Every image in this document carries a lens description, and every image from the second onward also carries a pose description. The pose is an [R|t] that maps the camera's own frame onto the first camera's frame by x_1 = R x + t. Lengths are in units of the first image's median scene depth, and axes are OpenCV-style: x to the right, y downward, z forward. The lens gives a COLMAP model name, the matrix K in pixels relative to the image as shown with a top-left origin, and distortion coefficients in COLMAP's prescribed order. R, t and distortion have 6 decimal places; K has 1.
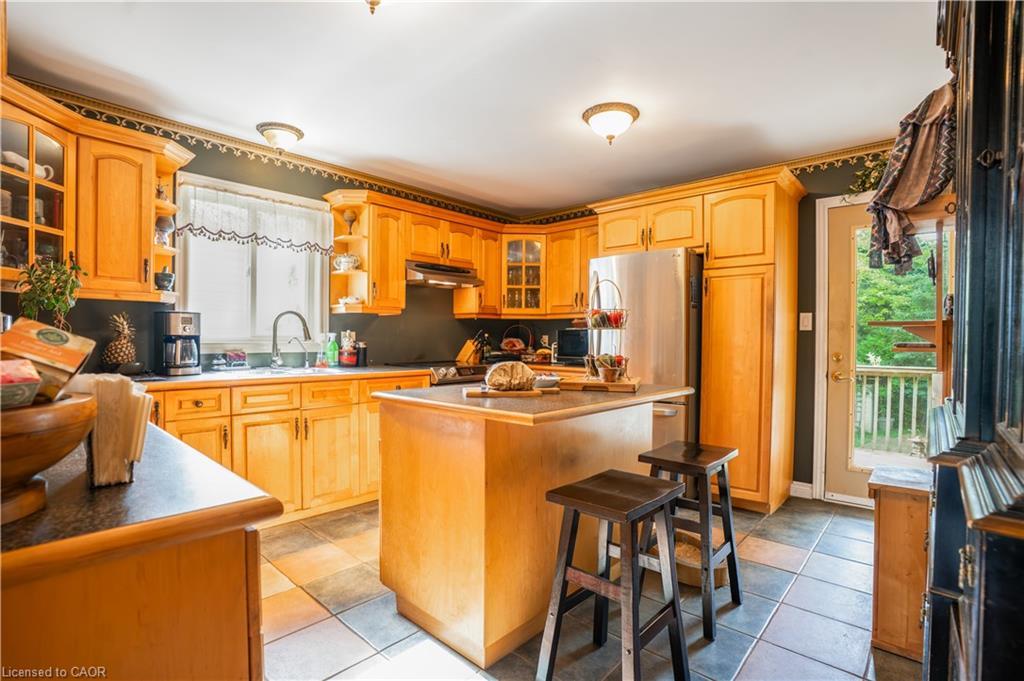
lens RADIAL K [[472.1, 0, 514.2], [0, 472.1, 340.4], [0, 0, 1]] dist [-0.040184, 0.000128]
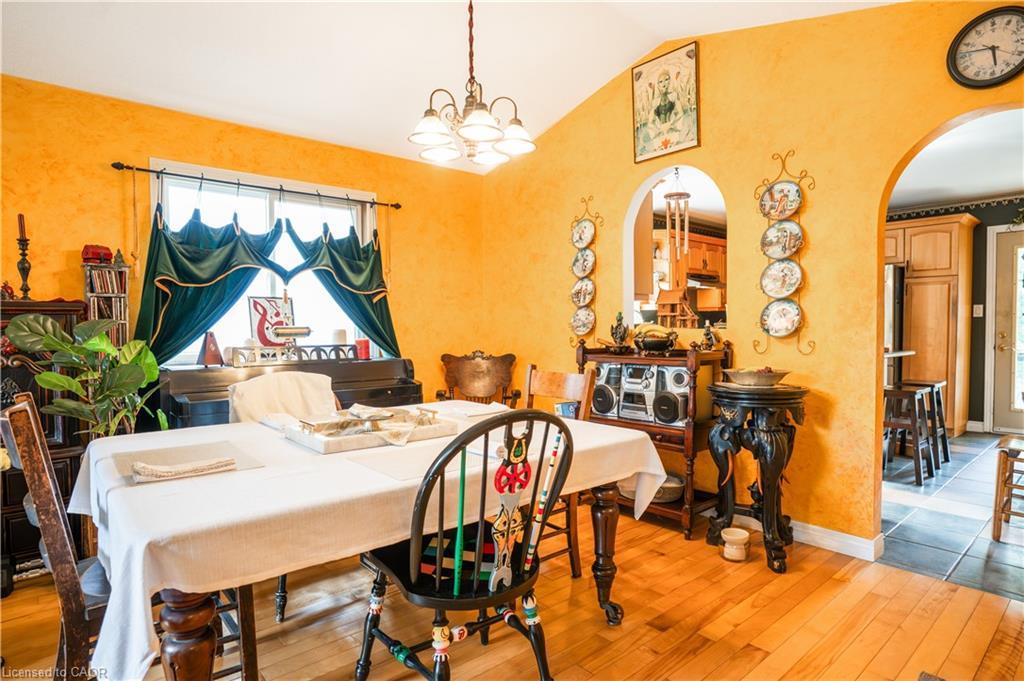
lens RADIAL K [[548.9, 0, 506.8], [0, 548.9, 338.9], [0, 0, 1]] dist [-0.026348, 0.002185]
pose [[0.990134, -0.007409, -0.139926, -0.618896], [0.010274, 0.999752, 0.019766, -0.001729], [0.139745, -0.021008, 0.989965, -0.906070]]
